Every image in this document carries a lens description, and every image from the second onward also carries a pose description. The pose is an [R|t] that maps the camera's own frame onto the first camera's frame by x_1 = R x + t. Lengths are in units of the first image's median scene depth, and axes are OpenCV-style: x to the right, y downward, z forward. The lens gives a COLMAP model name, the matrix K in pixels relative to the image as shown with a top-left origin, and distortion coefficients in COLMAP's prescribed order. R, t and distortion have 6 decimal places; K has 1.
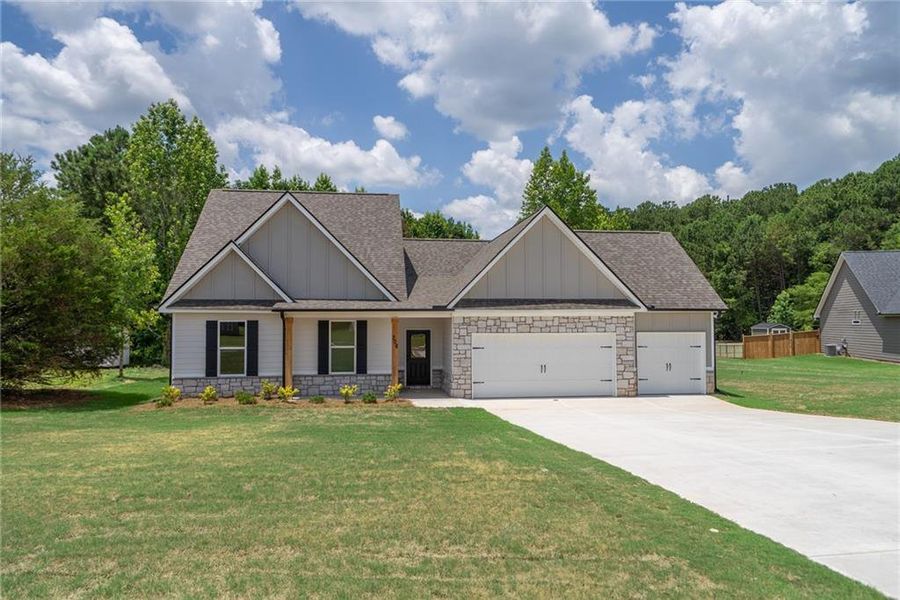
lens RADIAL K [[624.4, 0, 450.0], [0, 624.4, 300.0], [0, 0, 1]] dist [0.001017, -0.000460]
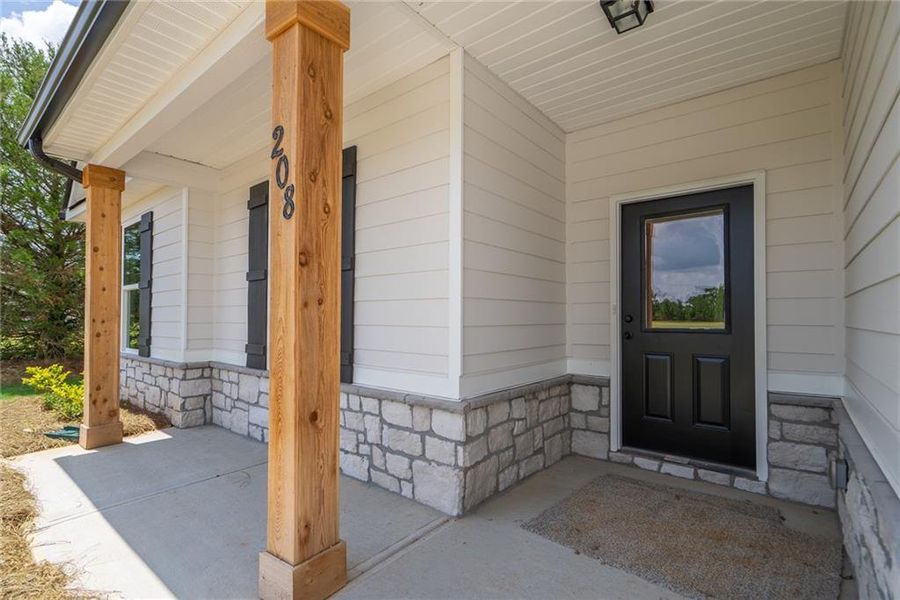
lens RADIAL K [[421.0, 0, 450.0], [0, 421.0, 311.9], [0, 0, 1]] dist [0.000158, 0.000030]
pose [[0.689432, -0.005487, -0.724329, -0.003125], [0.022359, 0.999656, 0.013710, 0.089709], [0.724005, -0.025648, 0.689318, 0.900554]]
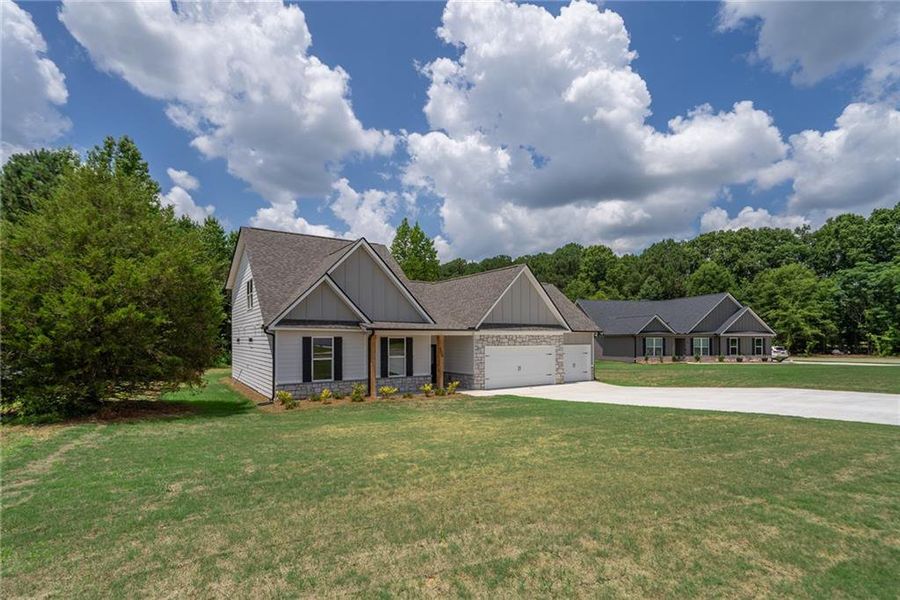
lens RADIAL K [[437.6, 0, 447.5], [0, 437.6, 337.5], [0, 0, 1]] dist [-0.001198, -0.000759]
pose [[0.897773, 0.003197, 0.440447, -0.478444], [-0.016892, 0.999488, 0.027176, 0.005677], [-0.440134, -0.031838, 0.897367, 0.097612]]
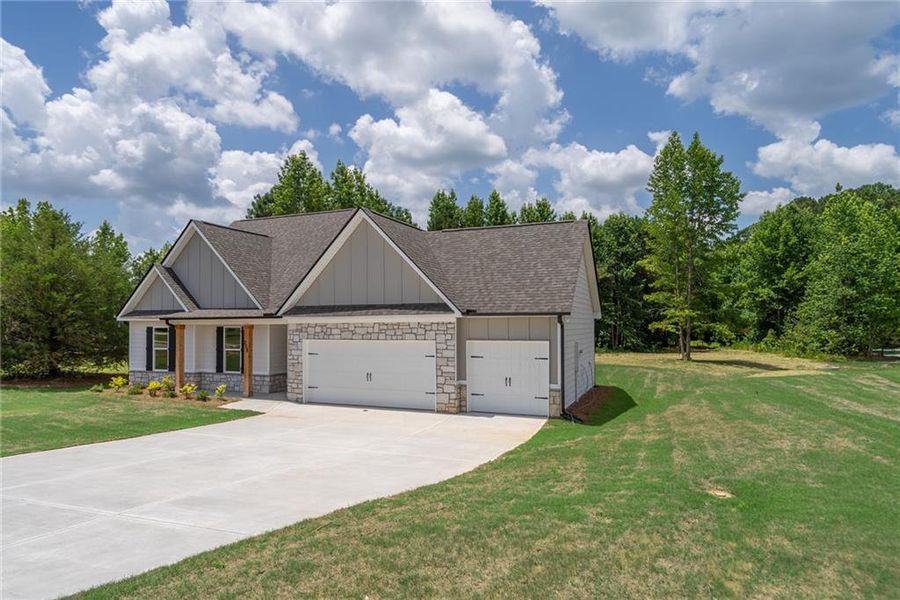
lens RADIAL K [[547.7, 0, 448.7], [0, 547.7, 319.8], [0, 0, 1]] dist [0.001492, 0.000579]
pose [[0.859151, -0.005414, -0.511694, 0.667997], [0.021039, 0.999472, 0.024750, 0.003418], [0.511290, -0.032030, 0.858811, 0.329134]]
